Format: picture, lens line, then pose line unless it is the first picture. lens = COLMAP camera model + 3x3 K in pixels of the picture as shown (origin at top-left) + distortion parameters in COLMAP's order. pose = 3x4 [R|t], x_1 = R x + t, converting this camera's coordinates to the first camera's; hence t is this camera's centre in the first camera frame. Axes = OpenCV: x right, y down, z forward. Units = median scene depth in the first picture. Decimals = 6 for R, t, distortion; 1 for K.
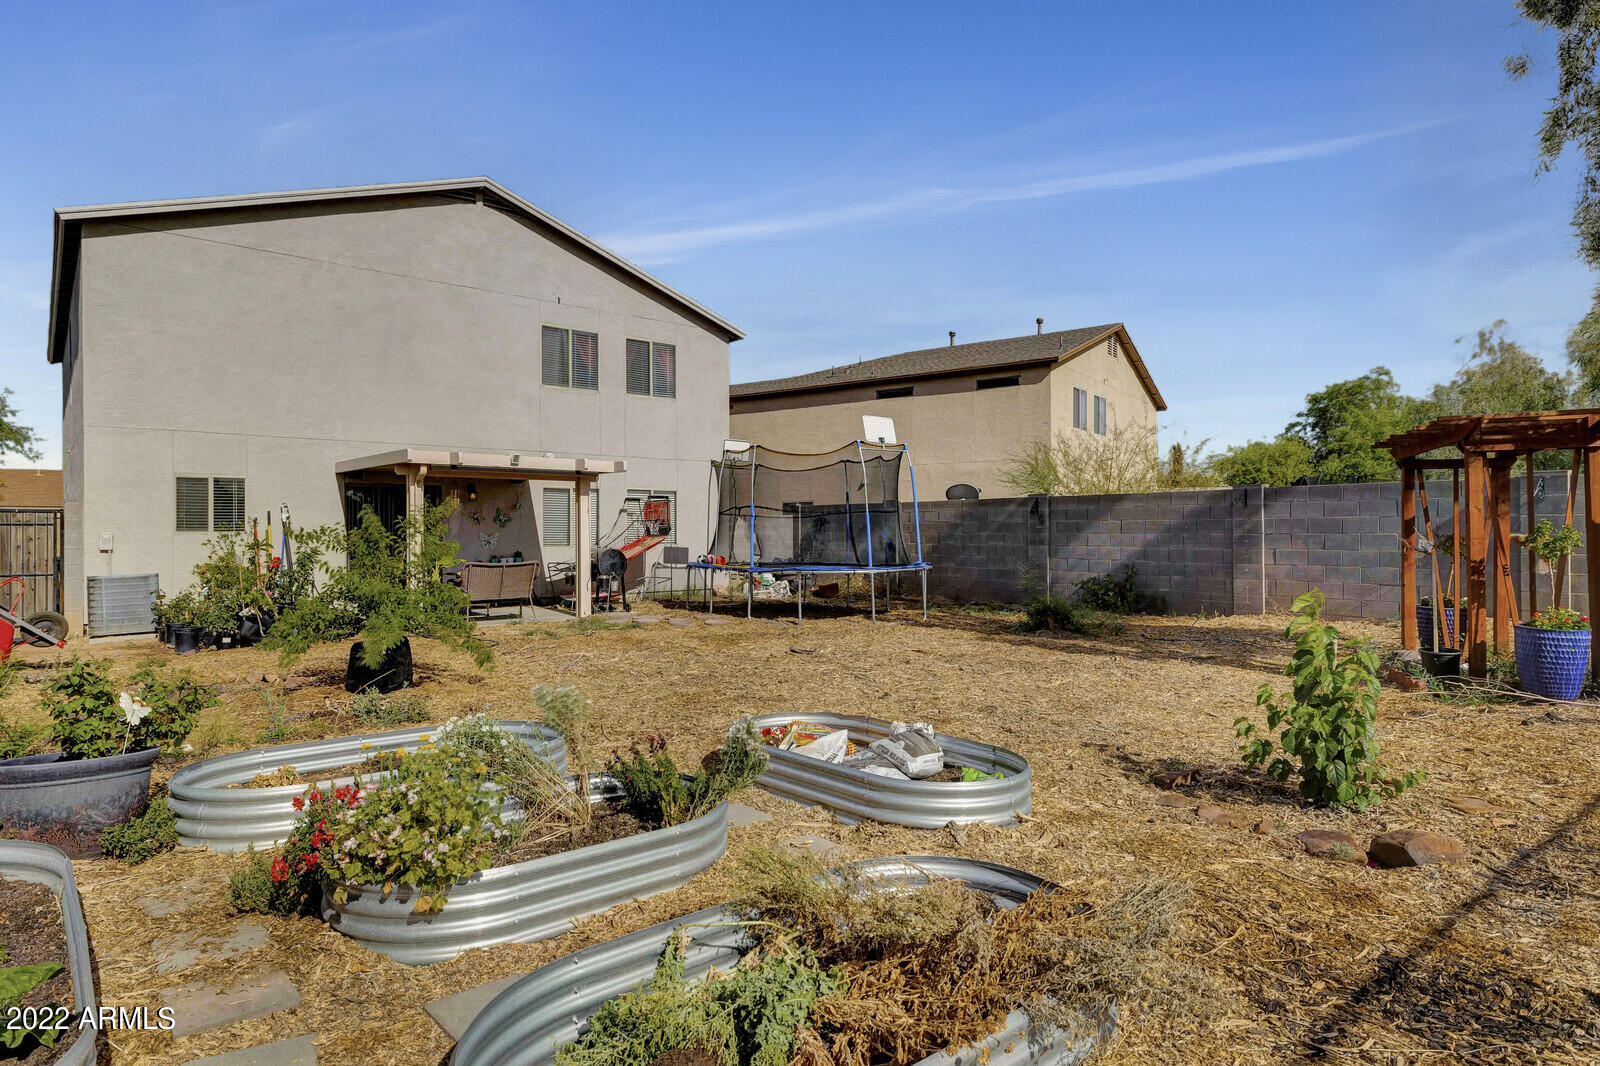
lens RADIAL K [[943.4, 0, 799.7], [0, 943.4, 533.1], [0, 0, 1]] dist [0.006995, 0.001151]
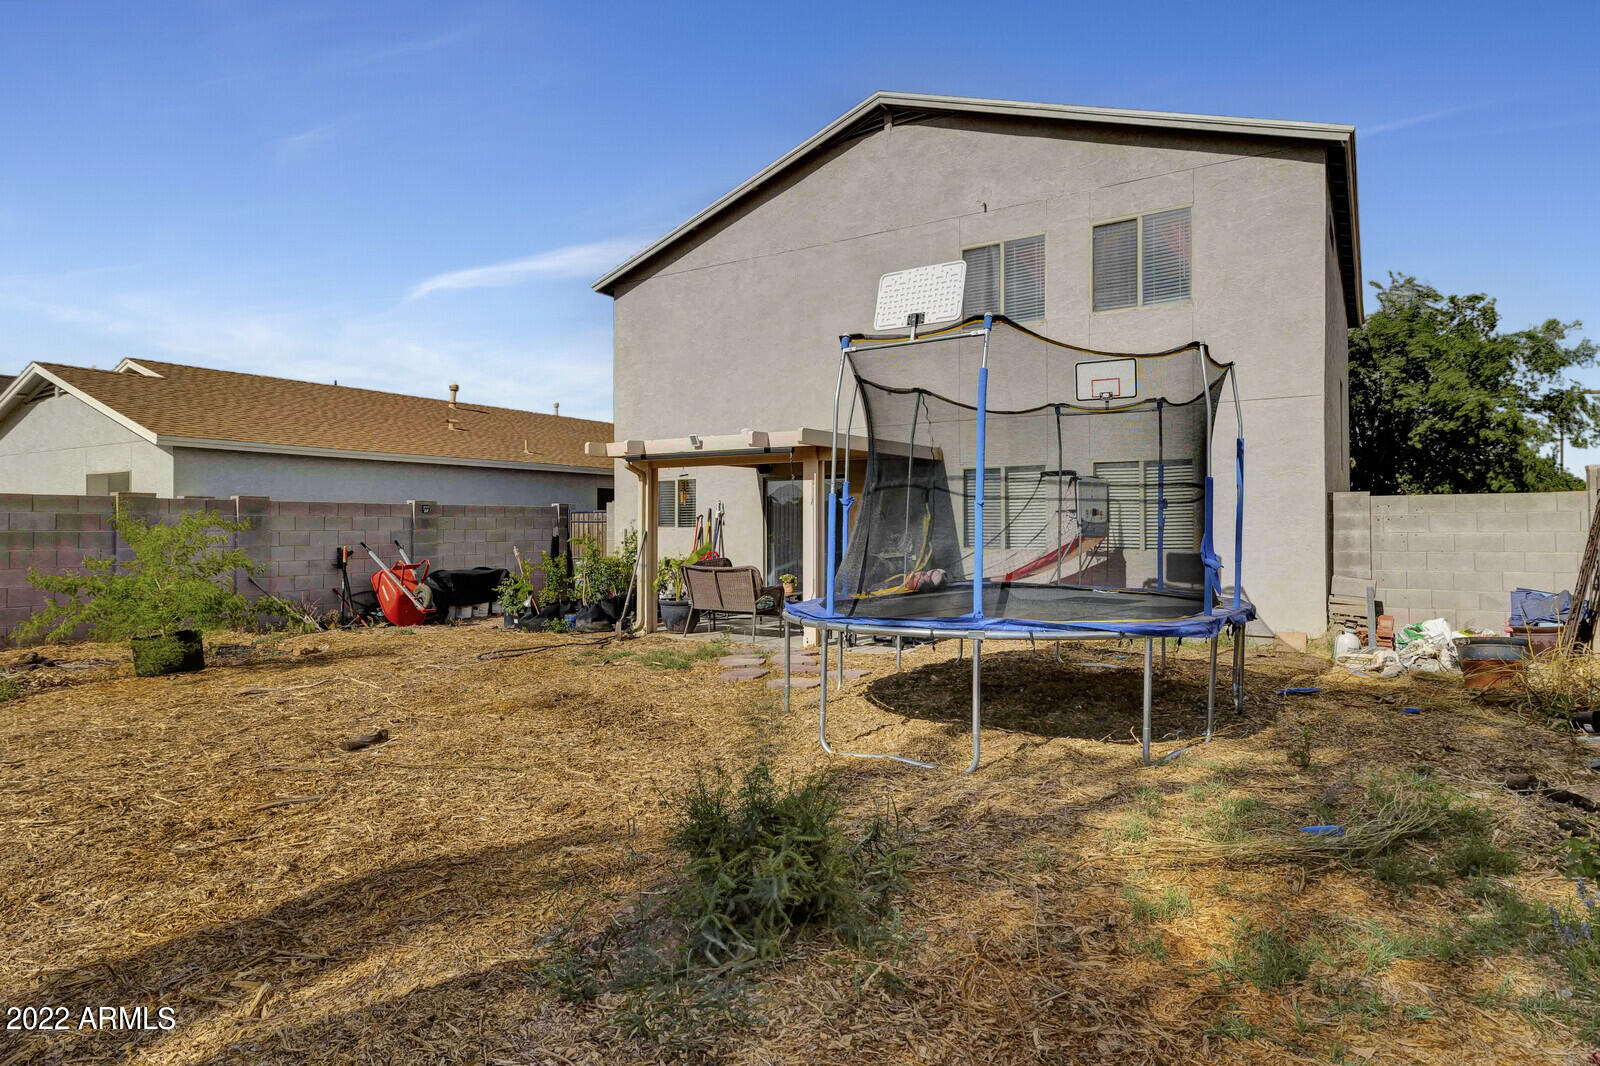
lens RADIAL K [[943.4, 0, 799.8], [0, 943.4, 529.7], [0, 0, 1]] dist [0.006995, 0.001151]
pose [[0.253948, 0.000176, -0.967218, 0.436701], [0.003588, 0.999993, 0.001124, 0.000438], [0.967211, -0.003756, 0.253946, 0.716301]]
